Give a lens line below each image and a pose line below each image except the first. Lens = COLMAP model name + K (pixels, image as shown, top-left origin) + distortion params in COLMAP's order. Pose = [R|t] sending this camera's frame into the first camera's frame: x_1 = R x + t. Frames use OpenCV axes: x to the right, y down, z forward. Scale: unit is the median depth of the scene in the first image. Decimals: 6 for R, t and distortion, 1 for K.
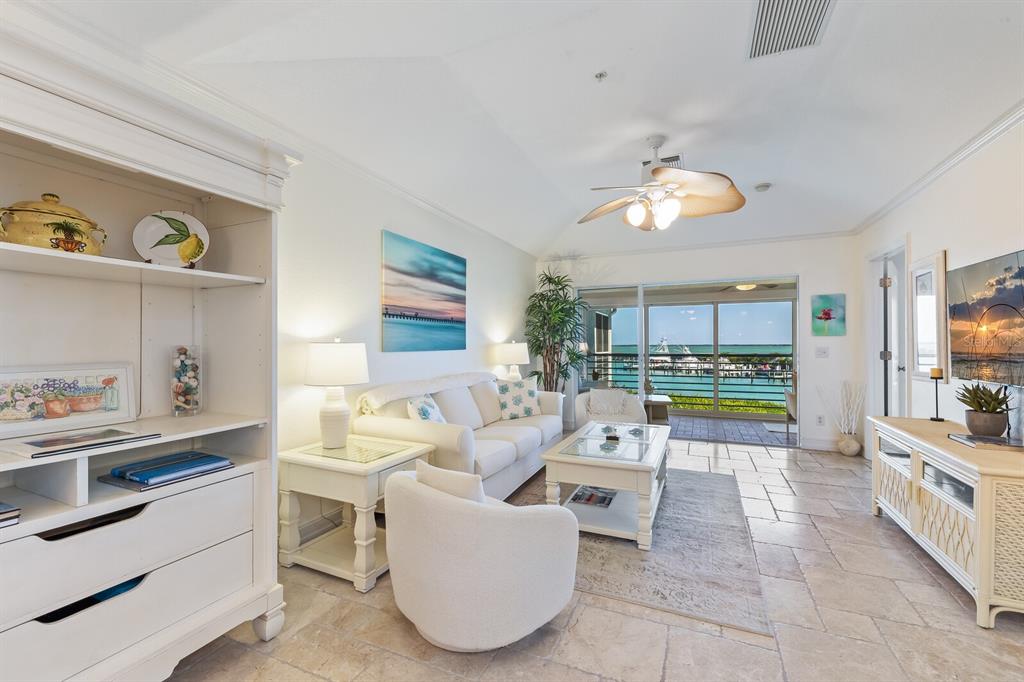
lens RADIAL K [[429.1, 0, 511.9], [0, 429.1, 342.4], [0, 0, 1]] dist [-0.002732, -0.000525]
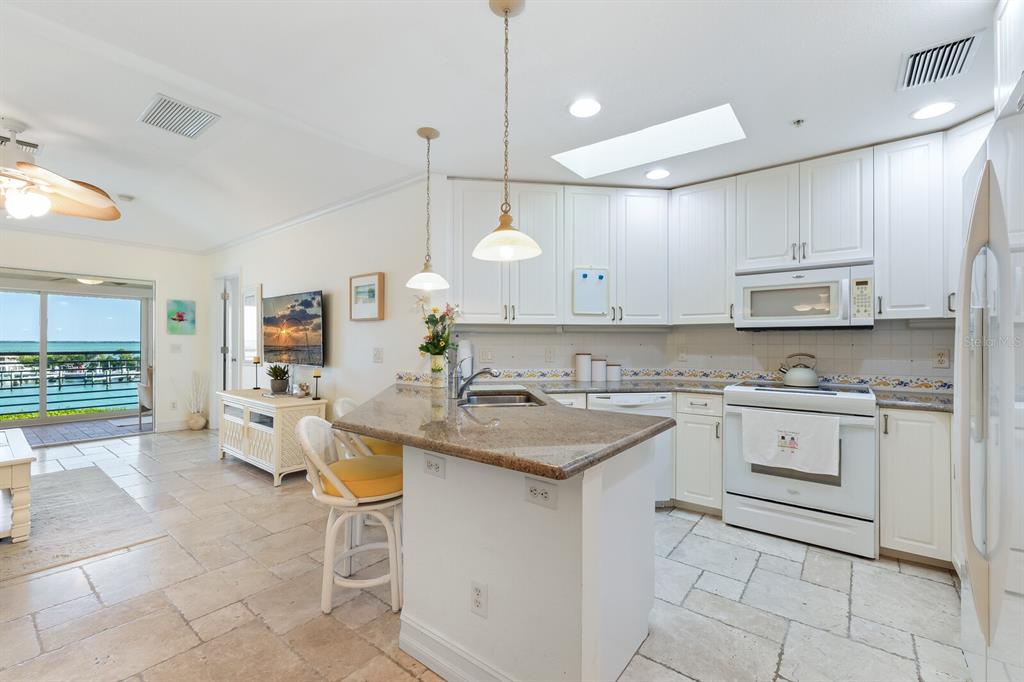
lens RADIAL K [[429.1, 0, 511.9], [0, 429.1, 342.4], [0, 0, 1]] dist [-0.002732, -0.000525]
pose [[0.243485, 0.003421, 0.969899, -0.249562], [-0.009471, 0.999954, -0.001149, -0.000427], [-0.969858, -0.008906, 0.243506, -0.239643]]
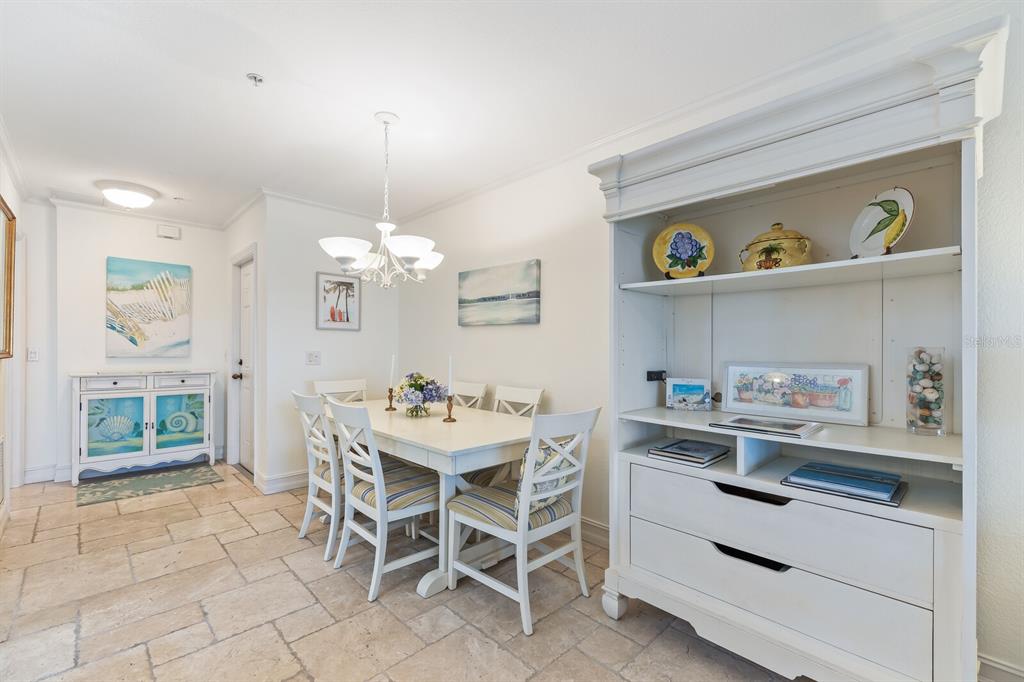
lens RADIAL K [[442.7, 0, 516.2], [0, 442.7, 348.8], [0, 0, 1]] dist [0.001536, -0.000136]
pose [[-0.373463, 0.004076, -0.927636, 0.139331], [0.002210, 0.999991, 0.003504, 0.002717], [0.927642, -0.000742, -0.373469, 0.281150]]
